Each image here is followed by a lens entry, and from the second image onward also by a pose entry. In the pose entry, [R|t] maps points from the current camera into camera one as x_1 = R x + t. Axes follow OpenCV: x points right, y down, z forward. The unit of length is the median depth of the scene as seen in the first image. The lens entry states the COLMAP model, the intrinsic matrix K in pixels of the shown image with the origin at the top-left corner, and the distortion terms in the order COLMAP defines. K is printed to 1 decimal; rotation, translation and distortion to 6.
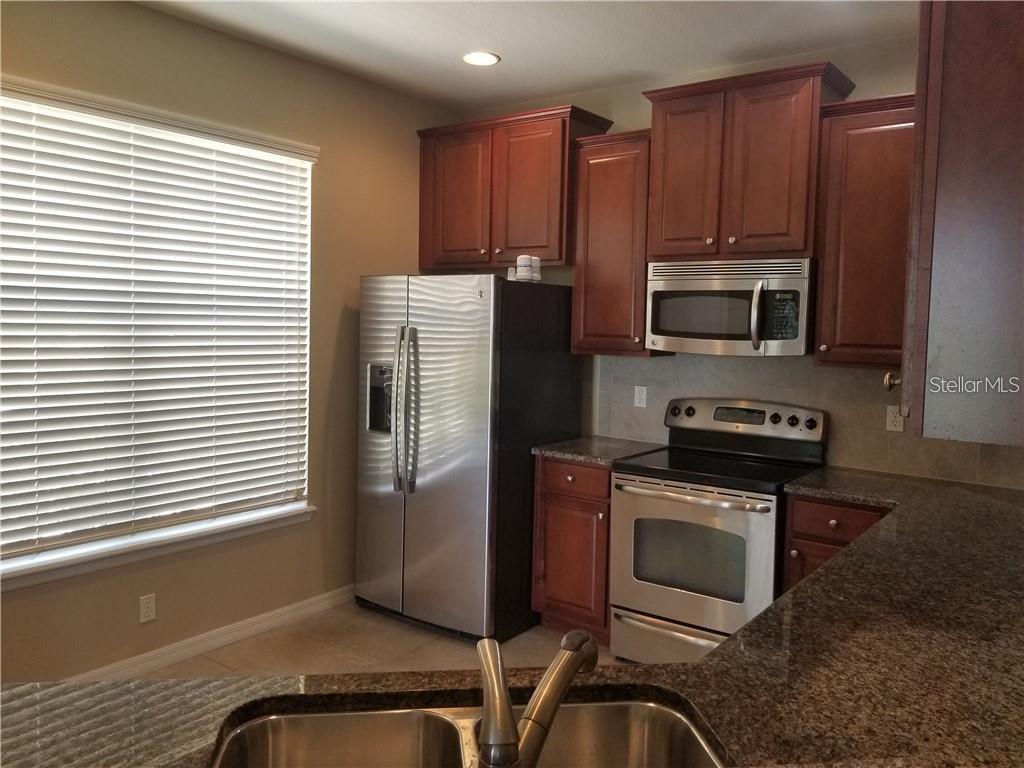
lens RADIAL K [[811.7, 0, 506.7], [0, 811.7, 380.0], [0, 0, 1]] dist [0.000123, -0.007469]
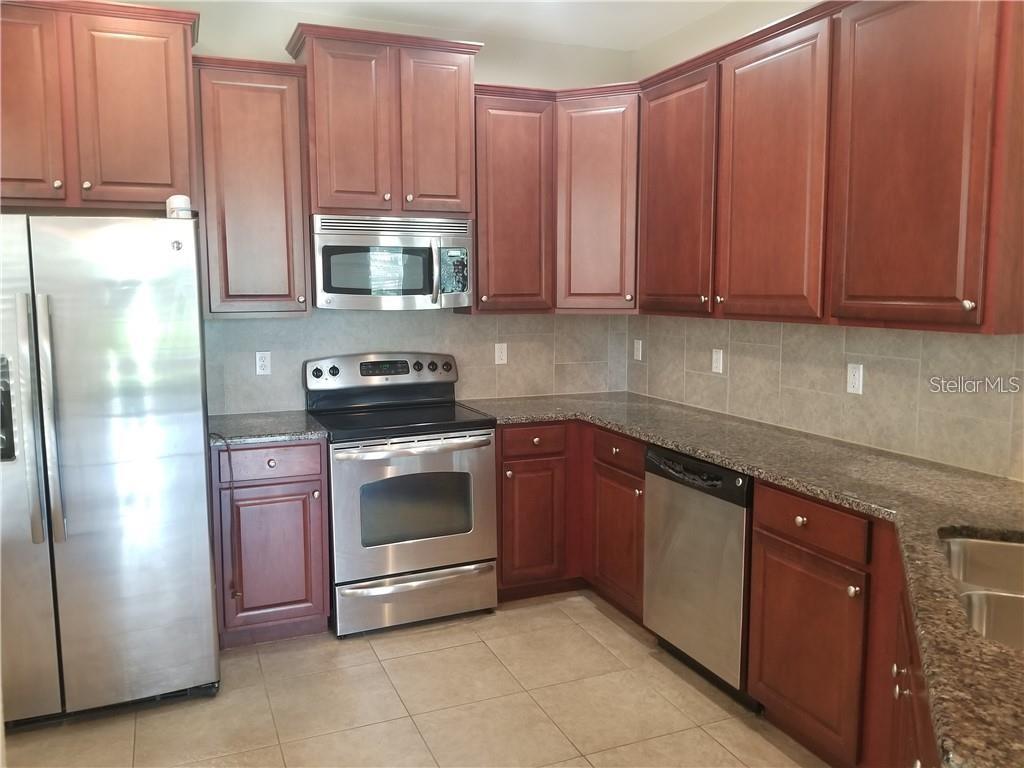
lens RADIAL K [[811.7, 0, 509.4], [0, 811.7, 382.0], [0, 0, 1]] dist [0.000123, -0.007469]
pose [[0.463795, -0.131187, 0.876176, -0.564380], [0.080417, 0.991127, 0.105831, -0.036708], [-0.882285, 0.021375, 0.470230, 0.381968]]
